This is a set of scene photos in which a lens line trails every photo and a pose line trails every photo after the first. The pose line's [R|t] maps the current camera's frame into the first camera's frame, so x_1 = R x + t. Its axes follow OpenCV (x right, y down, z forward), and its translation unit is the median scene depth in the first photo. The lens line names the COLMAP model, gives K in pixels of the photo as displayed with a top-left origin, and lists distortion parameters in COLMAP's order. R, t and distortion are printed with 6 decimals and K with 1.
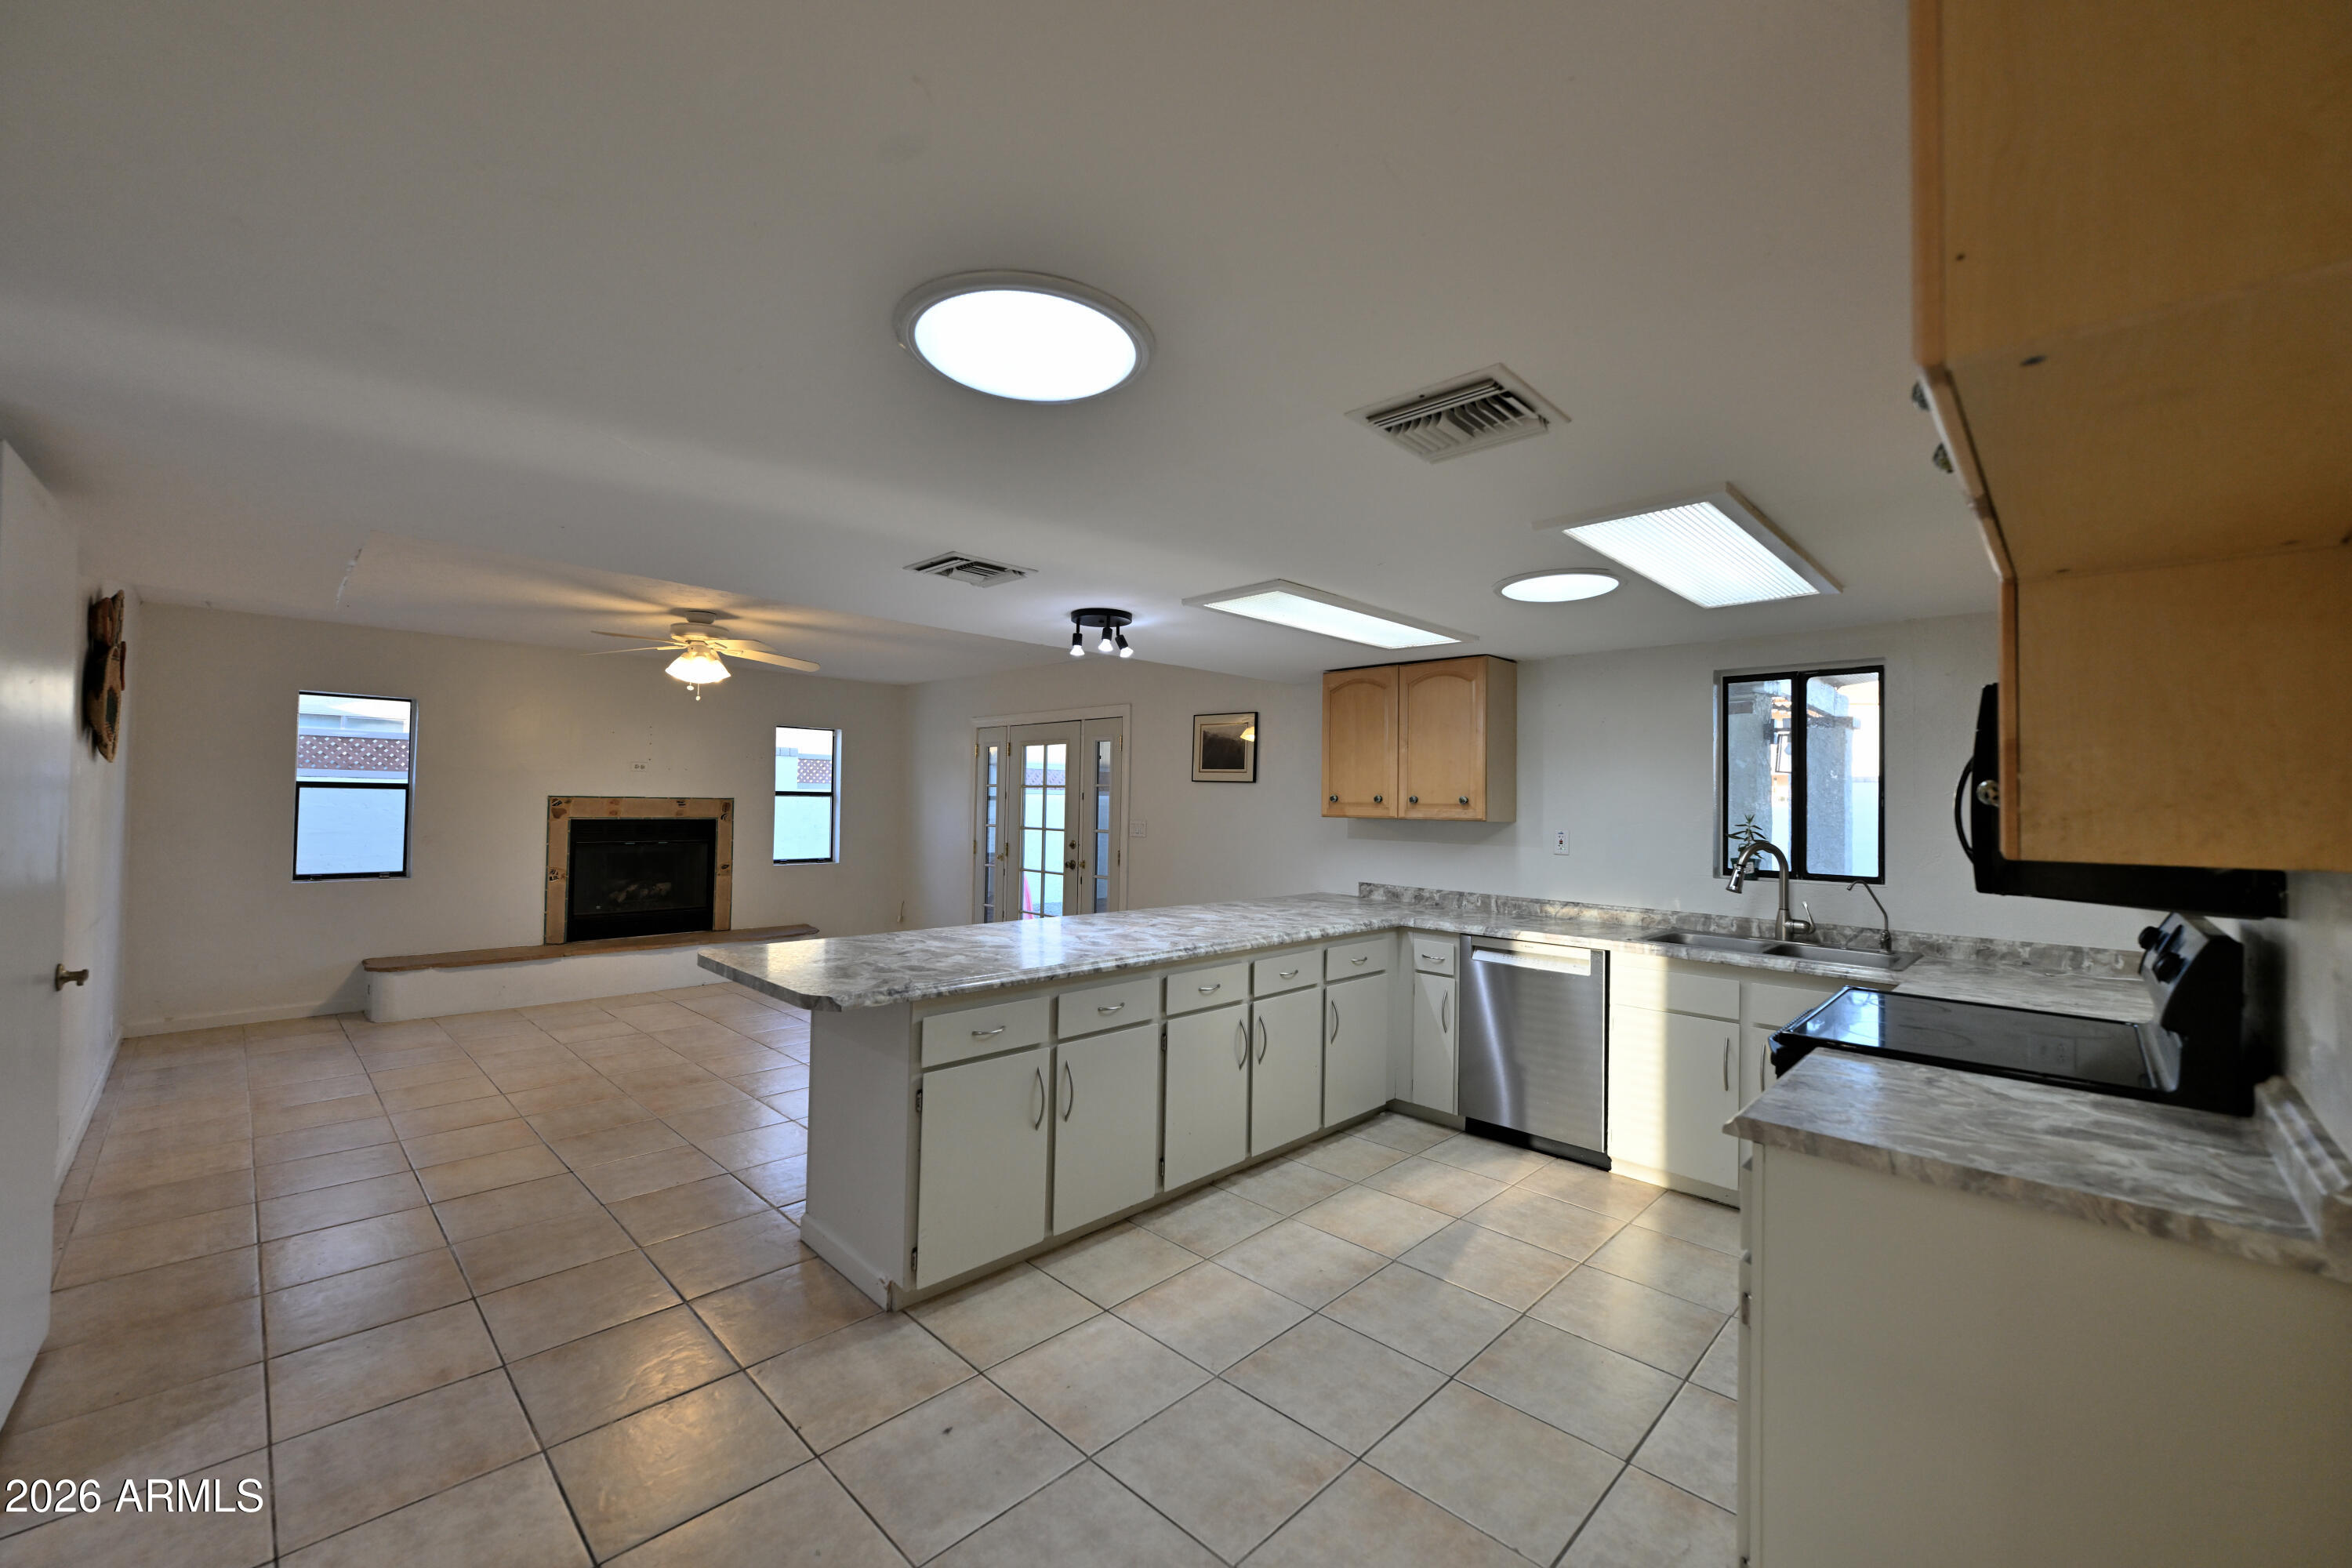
lens RADIAL K [[918.5, 0, 1178.5], [0, 918.5, 782.2], [0, 0, 1]] dist [-0.006798, 0.001469]
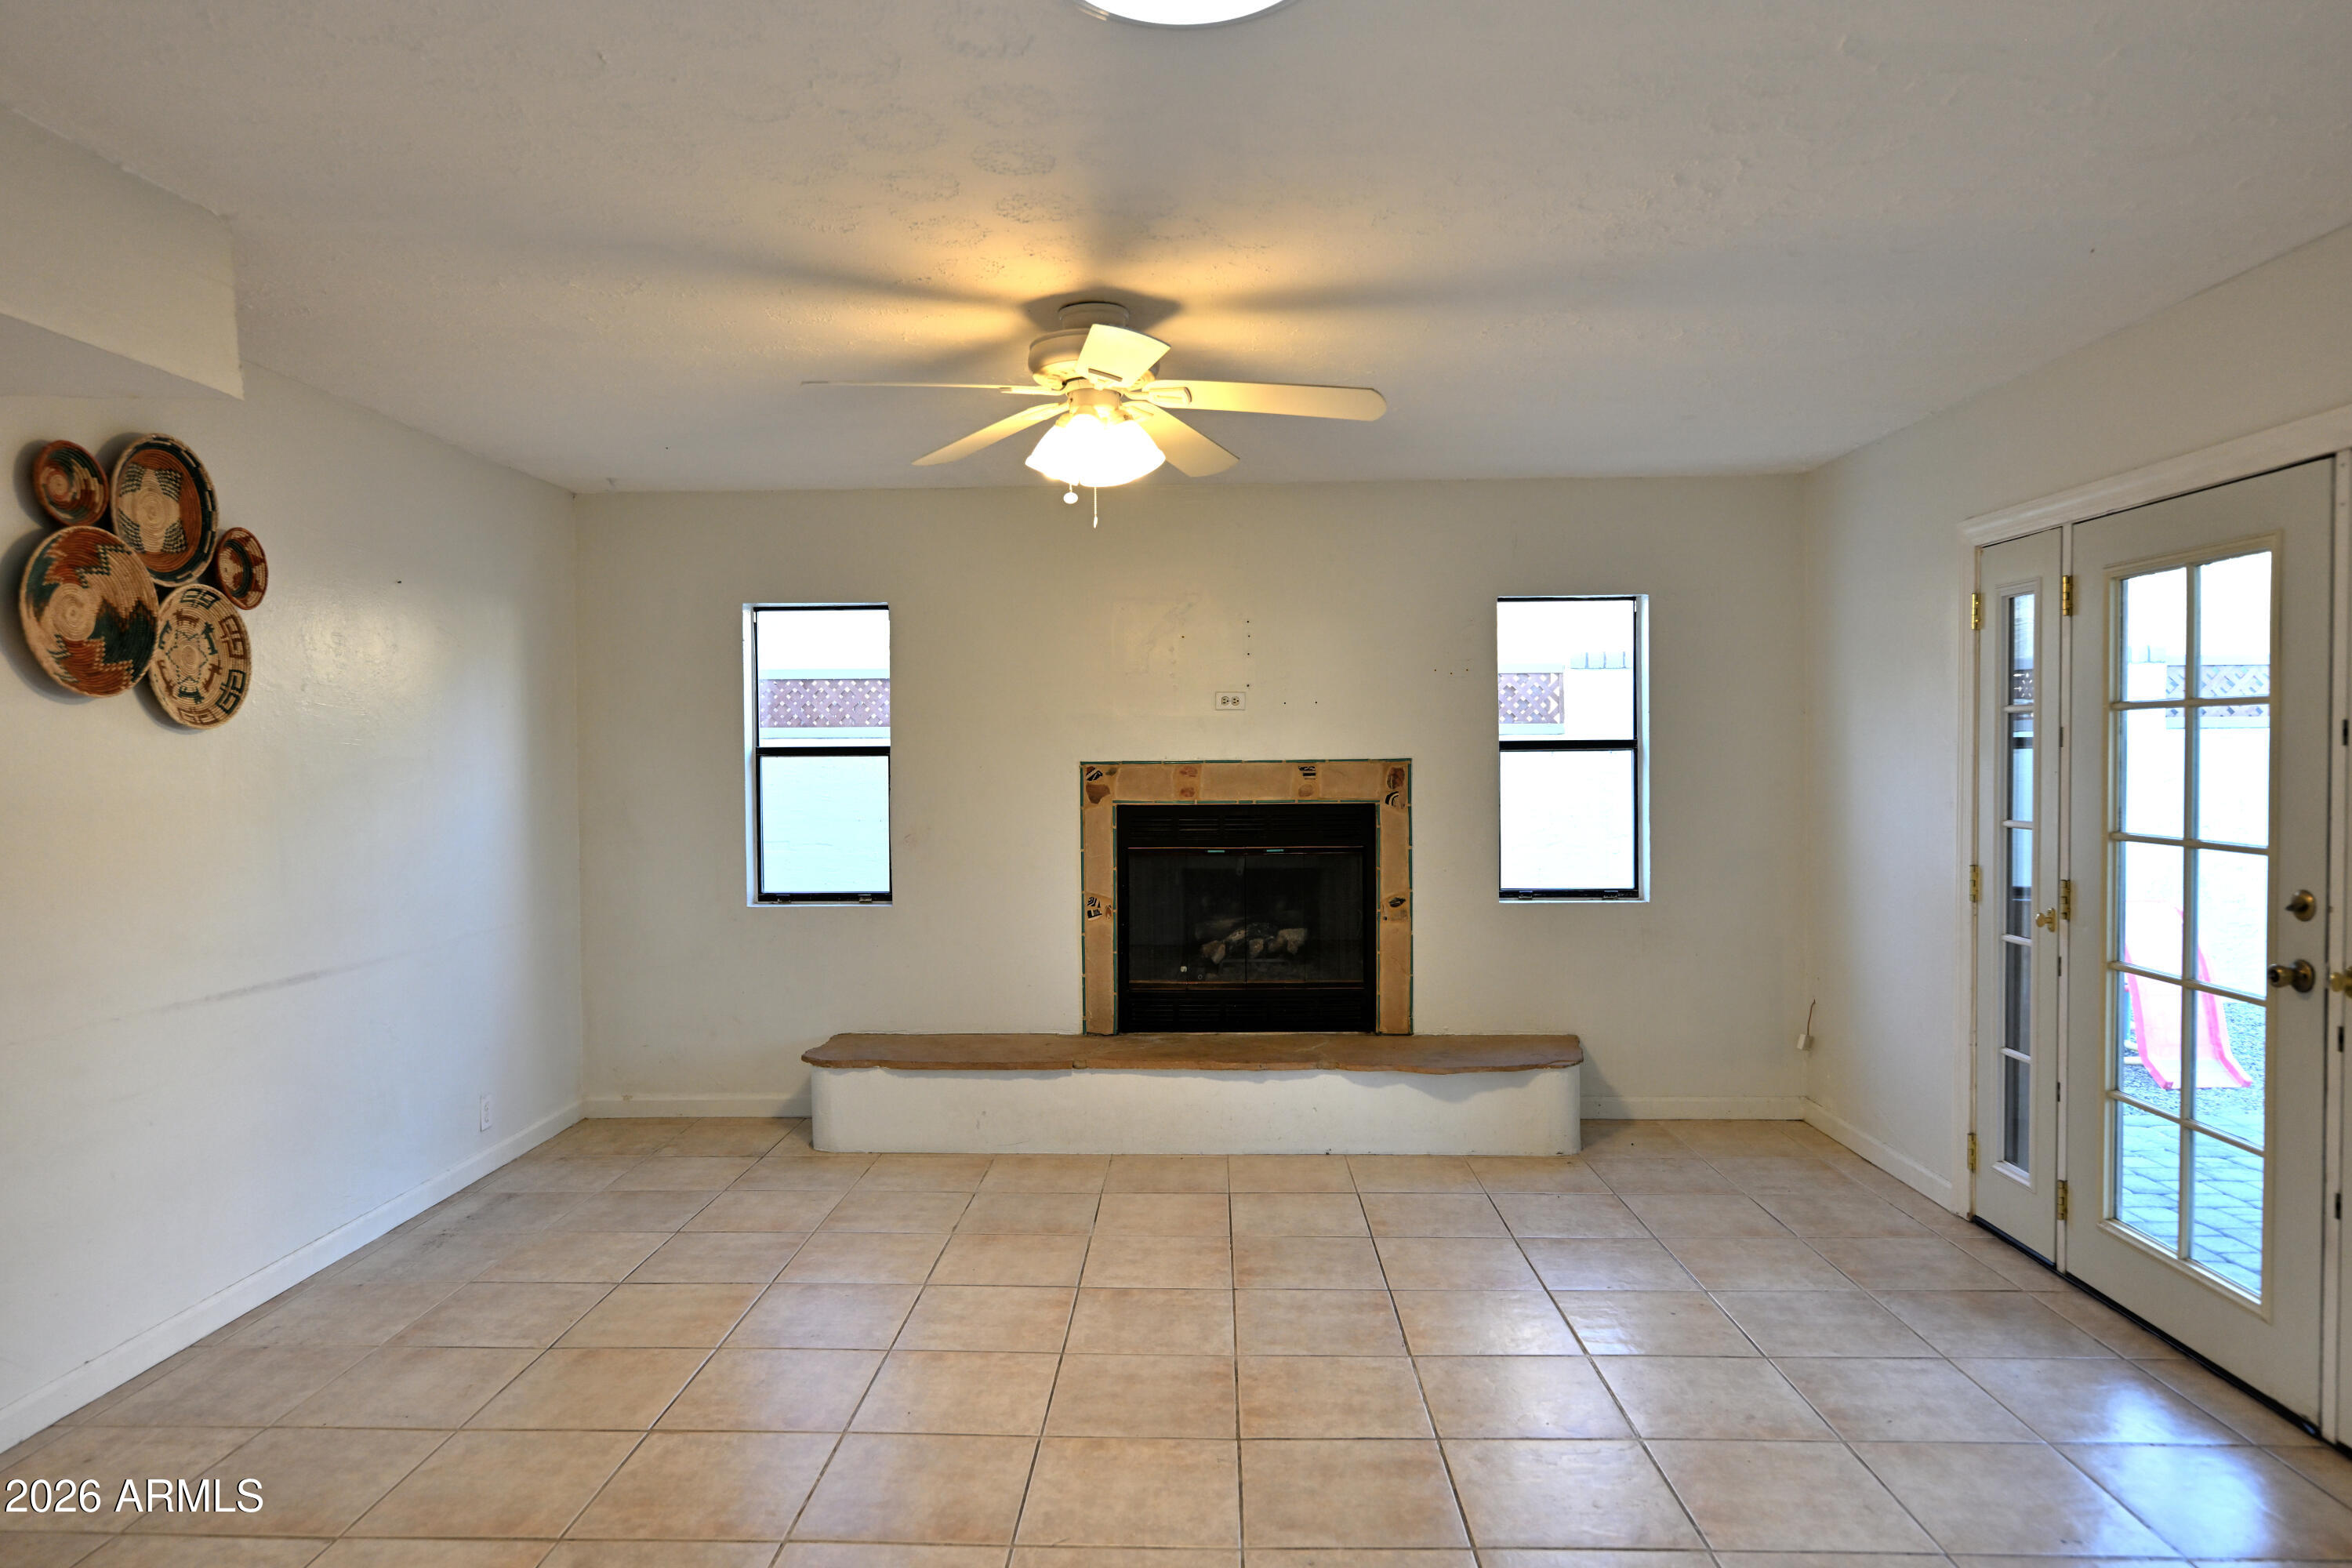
lens RADIAL K [[1417.2, 0, 1183.5], [0, 1417.2, 776.9], [0, 0, 1]] dist [0.005194, -0.000009]
pose [[0.672252, -0.007583, -0.740284, -0.023202], [0.035138, 0.999147, 0.021674, 0.007255], [0.739488, -0.040582, 0.671945, 0.456463]]
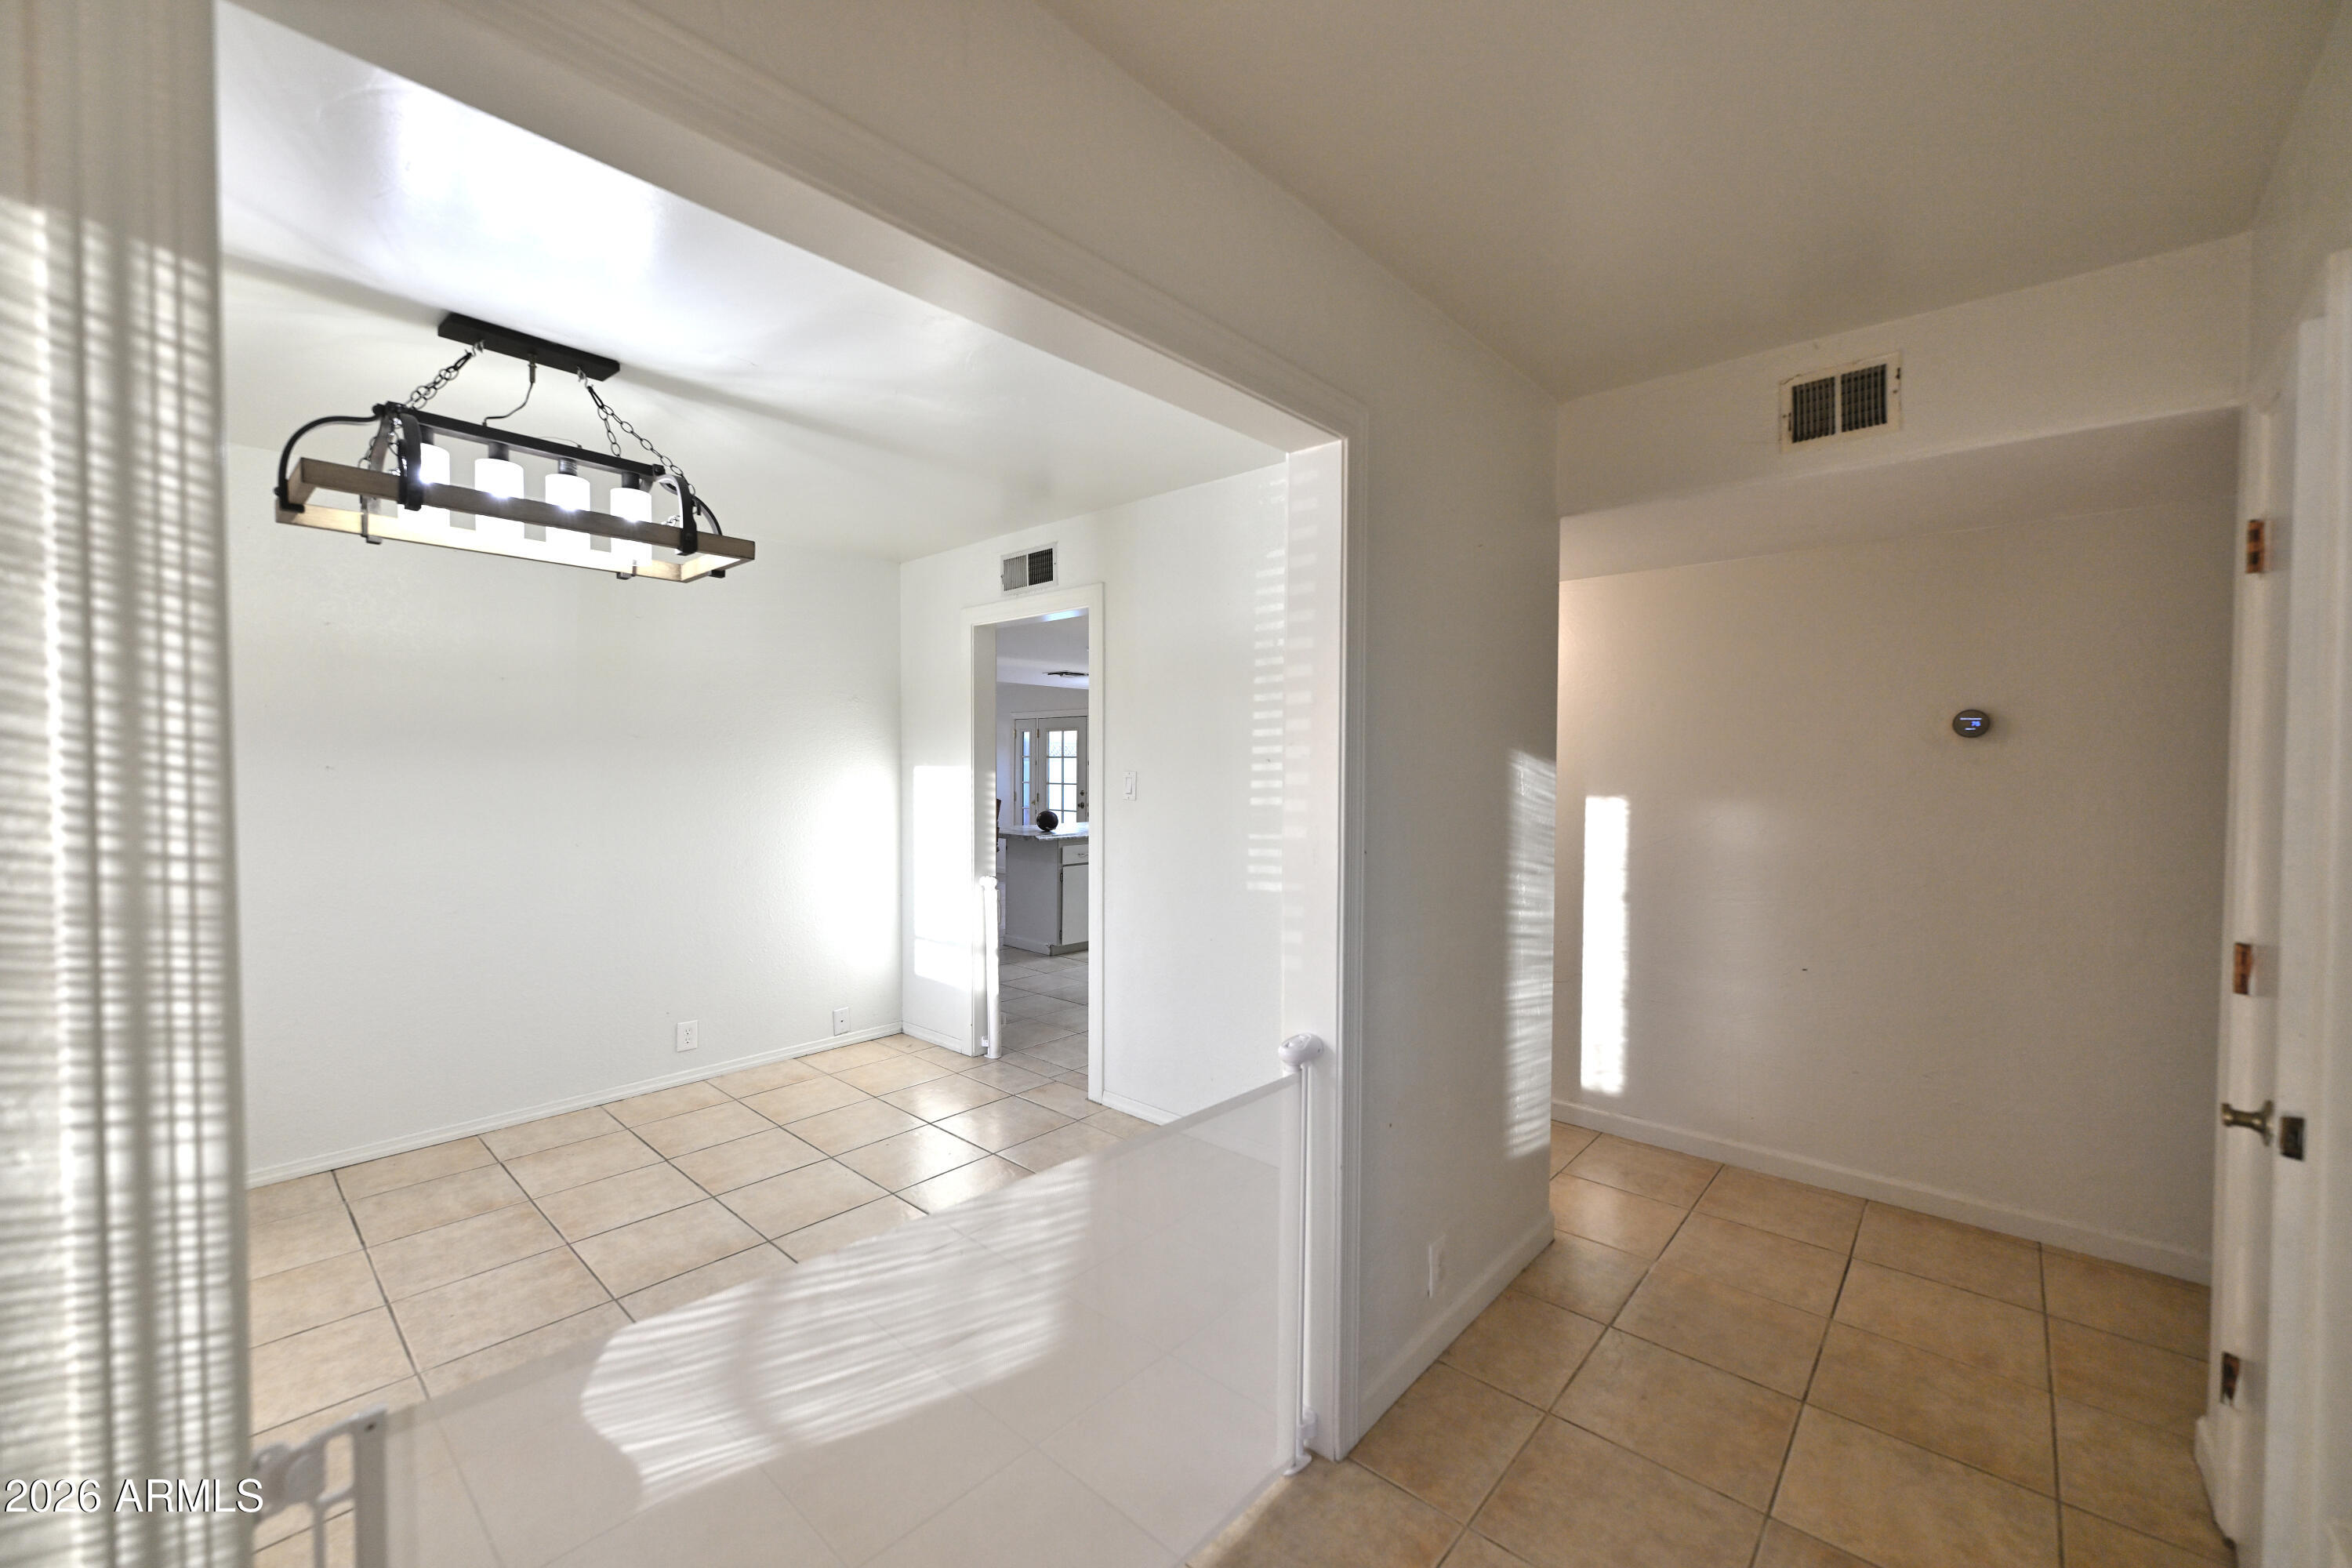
lens RADIAL K [[918.5, 0, 1170.2], [0, 918.5, 779.7], [0, 0, 1]] dist [-0.006798, 0.001469]
pose [[0.999365, -0.011608, 0.033691, -0.012965], [0.010230, 0.999116, 0.040769, -0.020386], [-0.034134, -0.040399, 0.998600, -0.634116]]
